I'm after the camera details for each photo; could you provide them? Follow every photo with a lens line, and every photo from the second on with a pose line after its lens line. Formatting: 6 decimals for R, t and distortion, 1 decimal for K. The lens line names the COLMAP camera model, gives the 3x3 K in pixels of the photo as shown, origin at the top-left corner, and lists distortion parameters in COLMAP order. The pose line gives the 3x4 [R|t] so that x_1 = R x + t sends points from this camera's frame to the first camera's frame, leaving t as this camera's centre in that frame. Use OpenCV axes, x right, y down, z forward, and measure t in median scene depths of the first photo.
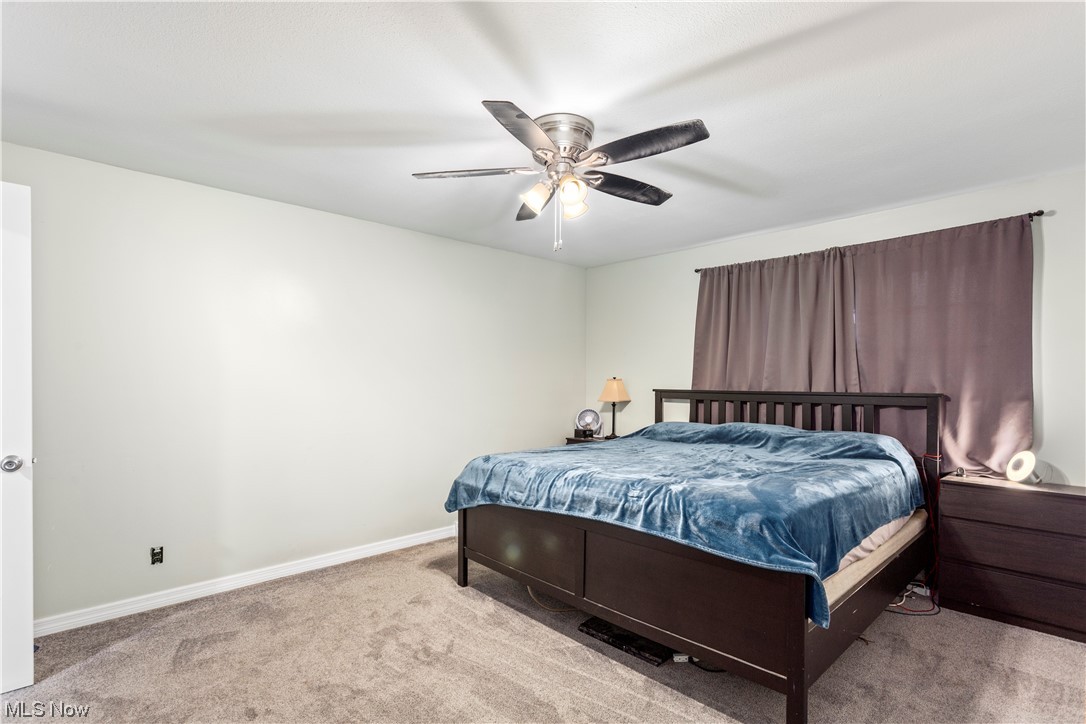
lens RADIAL K [[566.2, 0, 543.0], [0, 566.2, 362.0], [0, 0, 1]] dist [0.001425, 0.000190]
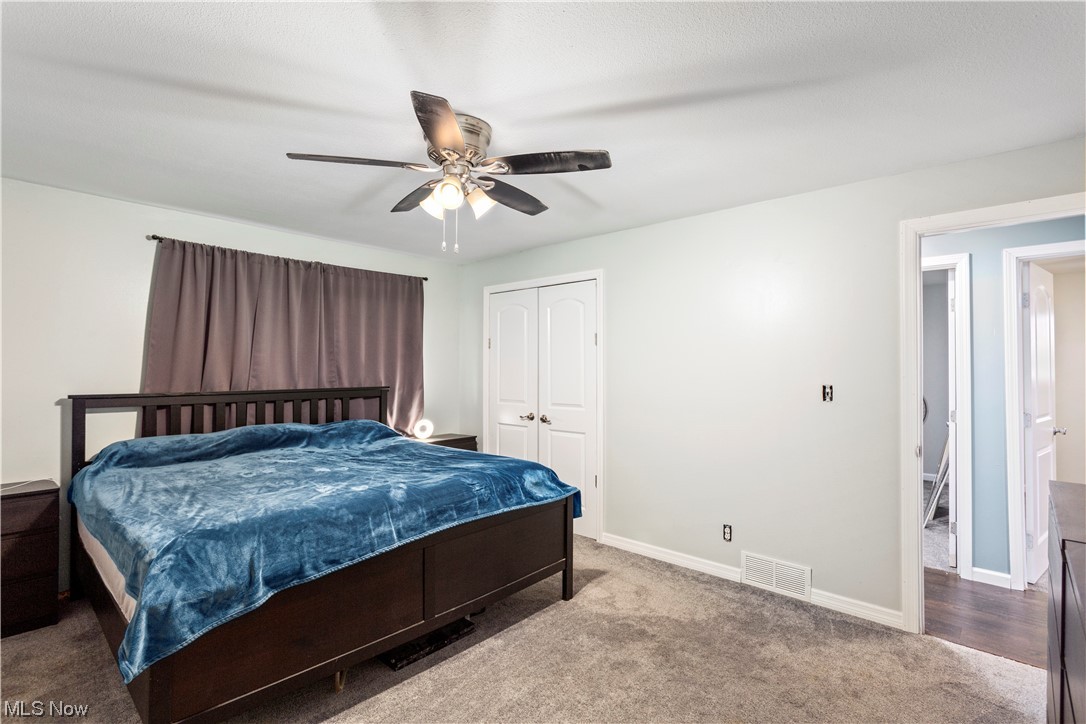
lens RADIAL K [[512.7, 0, 543.0], [0, 512.7, 362.0], [0, 0, 1]] dist [0.000067, -0.000019]
pose [[-0.106304, 0.023853, 0.994048, -0.569346], [-0.022035, 0.999410, -0.026339, 0.017205], [-0.994090, -0.024704, -0.105715, 0.668855]]
